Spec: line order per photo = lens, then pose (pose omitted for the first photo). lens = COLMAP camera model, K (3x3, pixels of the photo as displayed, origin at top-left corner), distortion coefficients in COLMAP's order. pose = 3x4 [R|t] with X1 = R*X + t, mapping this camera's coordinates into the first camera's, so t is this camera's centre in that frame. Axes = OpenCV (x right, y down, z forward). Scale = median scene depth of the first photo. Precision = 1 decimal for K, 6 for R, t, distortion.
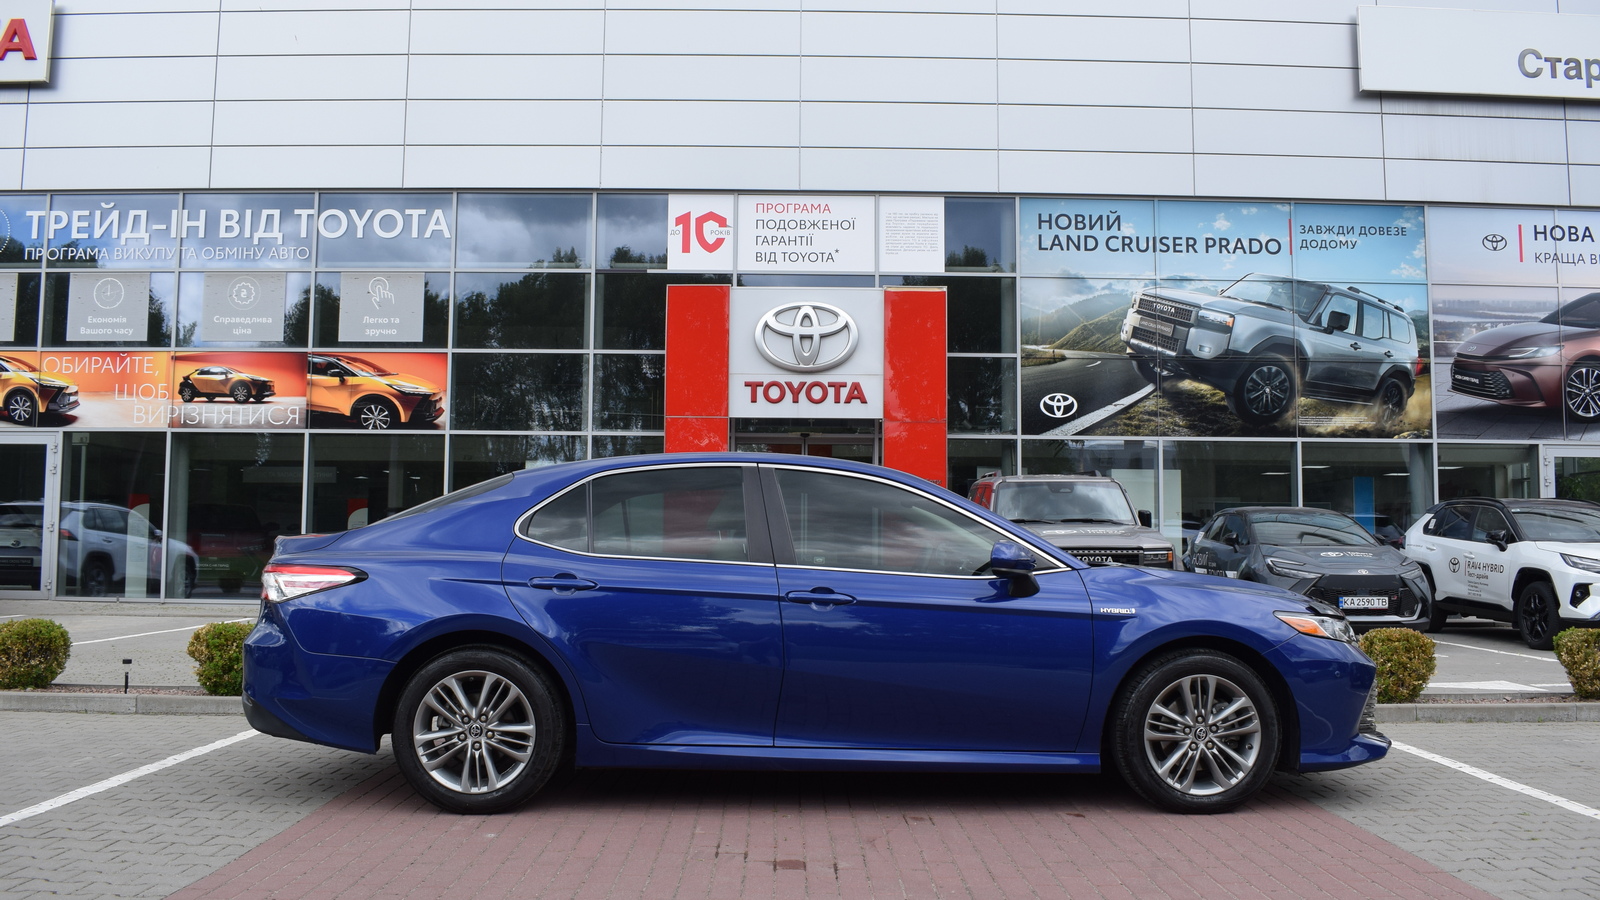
lens RADIAL K [[1431.8, 0, 811.5], [0, 1431.8, 439.2], [0, 0, 1]] dist [-0.092060, 0.007588]
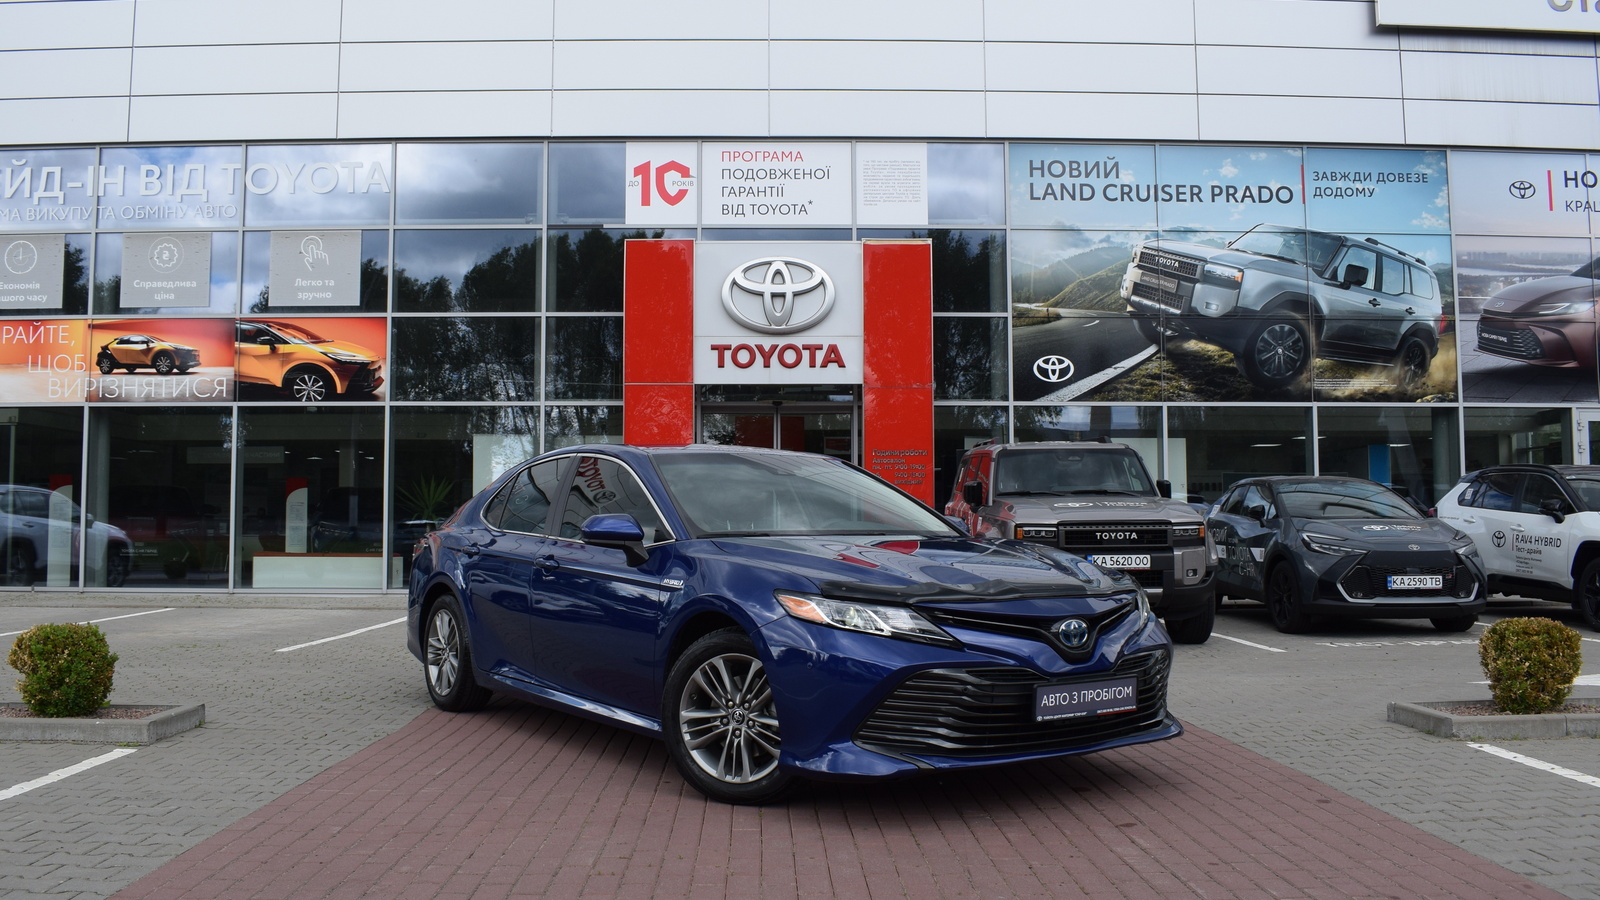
lens RADIAL K [[1357.5, 0, 773.8], [0, 1357.5, 445.1], [0, 0, 1]] dist [-0.091055, 0.001393]
pose [[0.999963, -0.008486, -0.001109, -0.006073], [0.008501, 0.999860, 0.014439, 0.011285], [0.000986, -0.014448, 0.999895, 0.131085]]
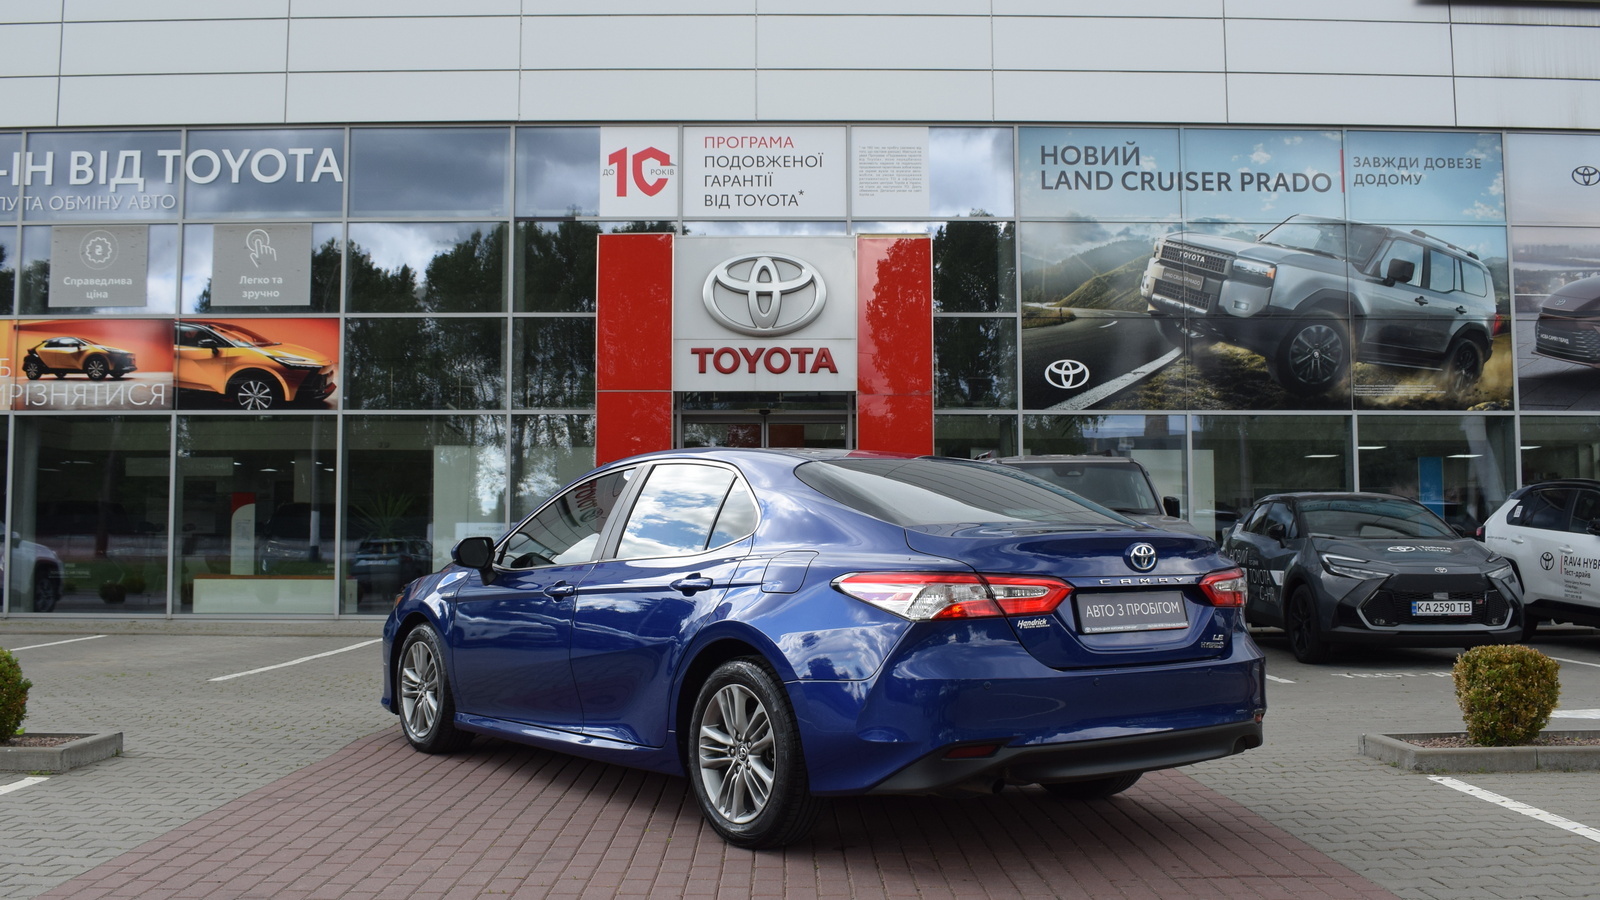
lens RADIAL K [[1546.3, 0, 799.0], [0, 1546.3, 443.6], [0, 0, 1]] dist [-0.081542, 0.000000]
pose [[0.999949, -0.008464, -0.005493, 0.020360], [0.008514, 0.999923, 0.009077, 0.007628], [0.005416, -0.009123, 0.999944, 0.092976]]
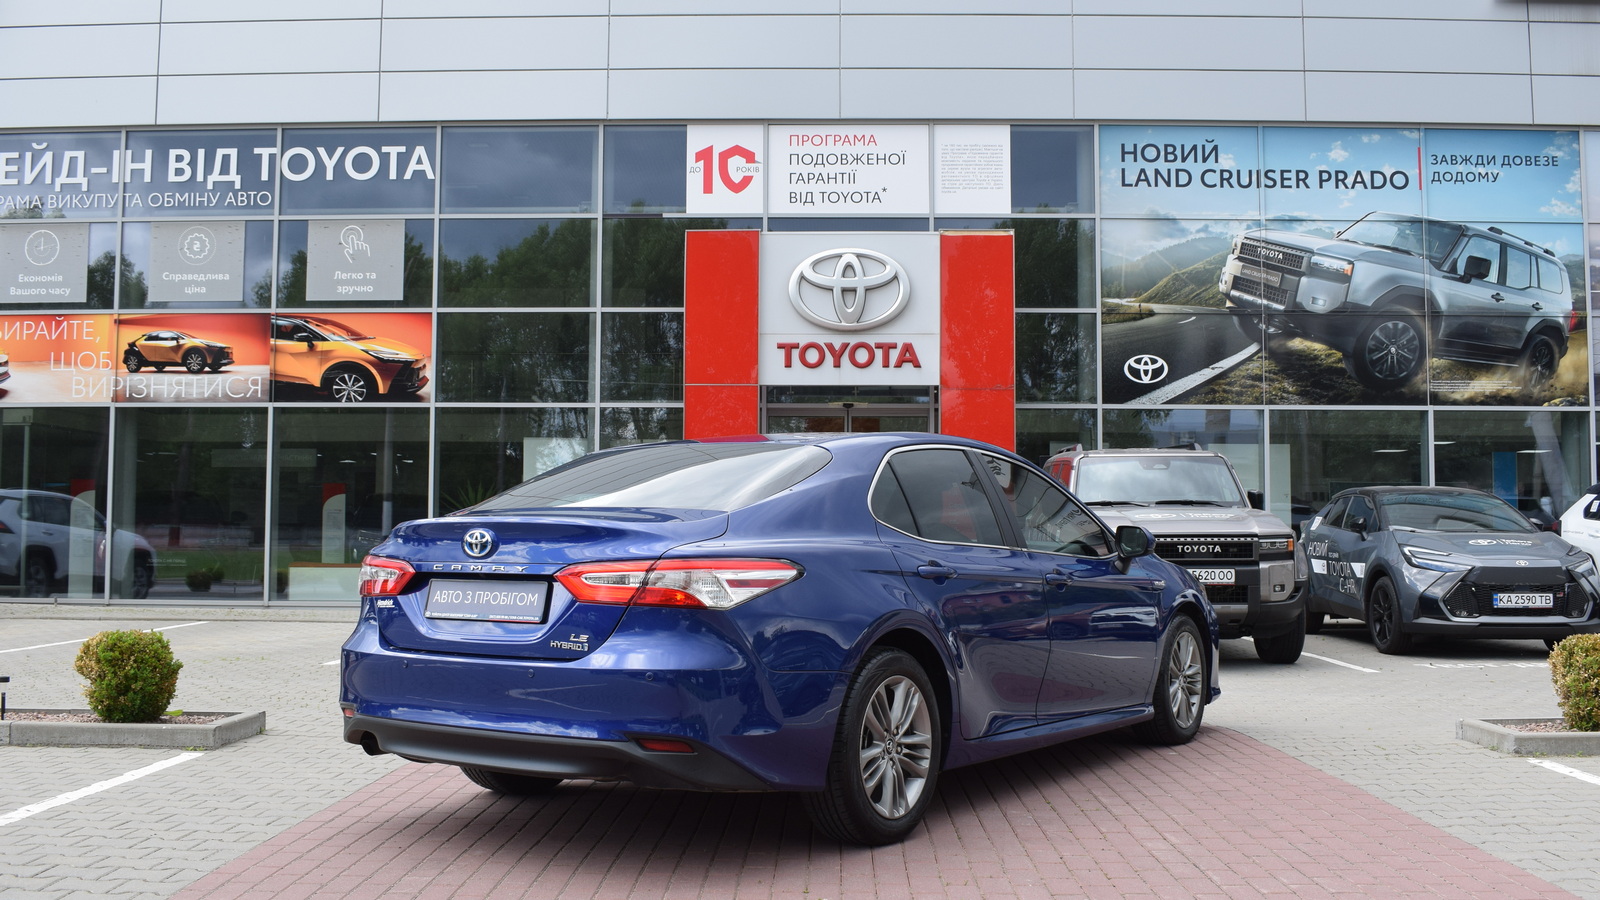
lens RADIAL K [[1546.3, 0, 809.7], [0, 1546.3, 452.0], [0, 0, 1]] dist [-0.081542, 0.000000]
pose [[0.999519, -0.005251, -0.030569, 0.000528], [0.005823, 0.999809, 0.018655, 0.007498], [0.030465, -0.018824, 0.999359, 0.075908]]
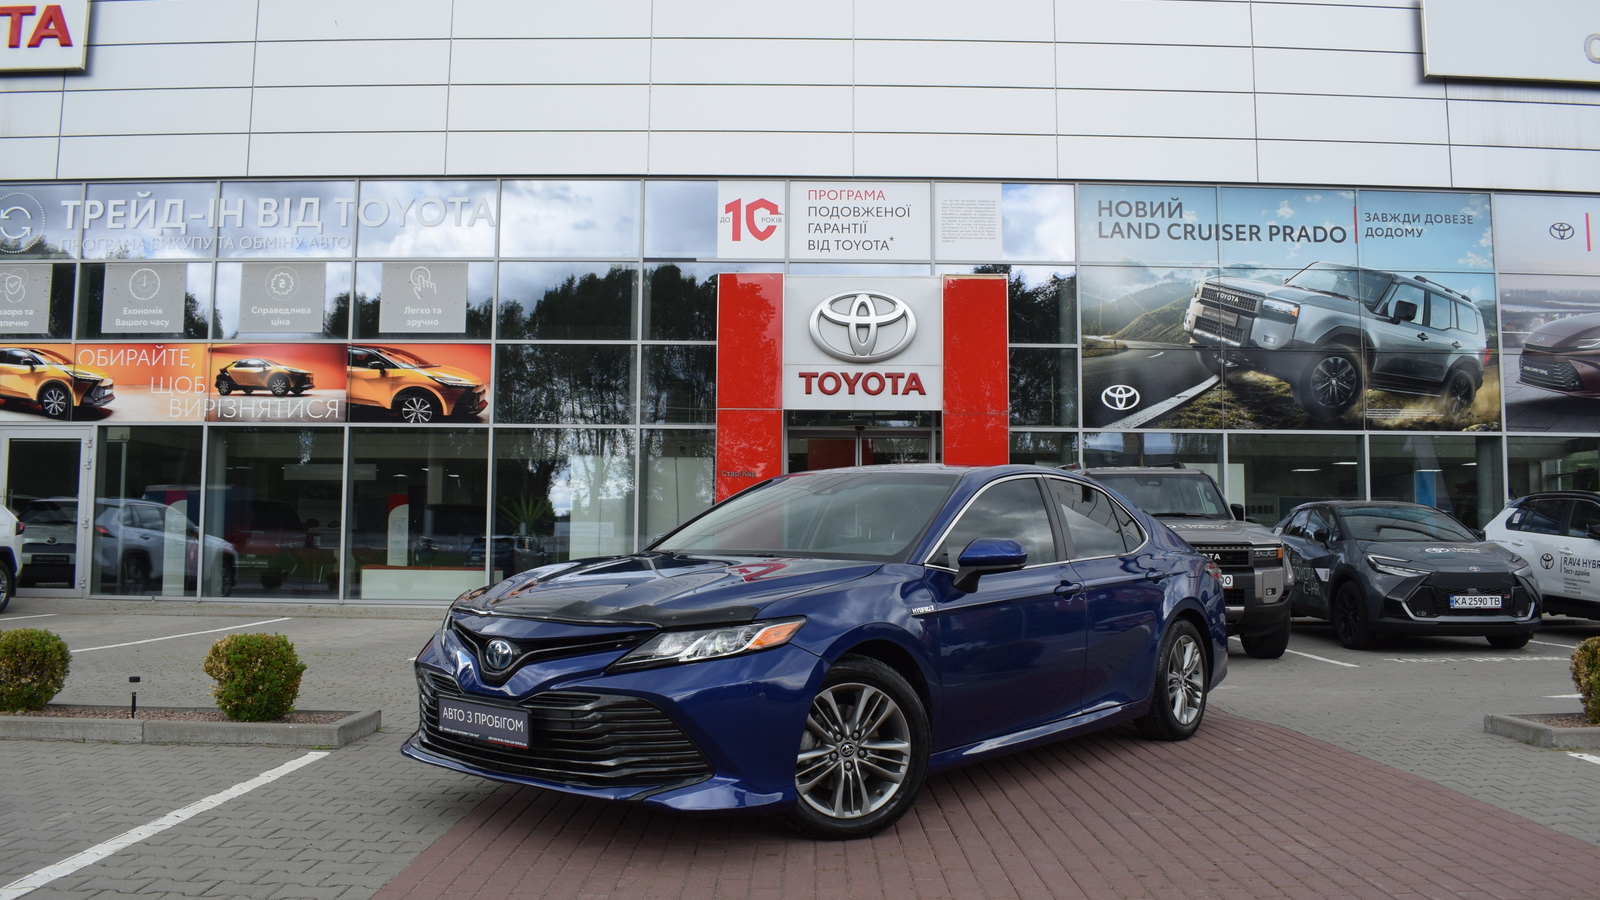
lens RADIAL K [[1299.0, 0, 790.0], [0, 1299.0, 443.8], [0, 0, 1]] dist [-0.095249, 0.010182]
pose [[0.999939, -0.001039, -0.010974, -0.042068], [0.001025, 0.999999, -0.001313, 0.008816], [0.010975, 0.001302, 0.999939, 0.120344]]
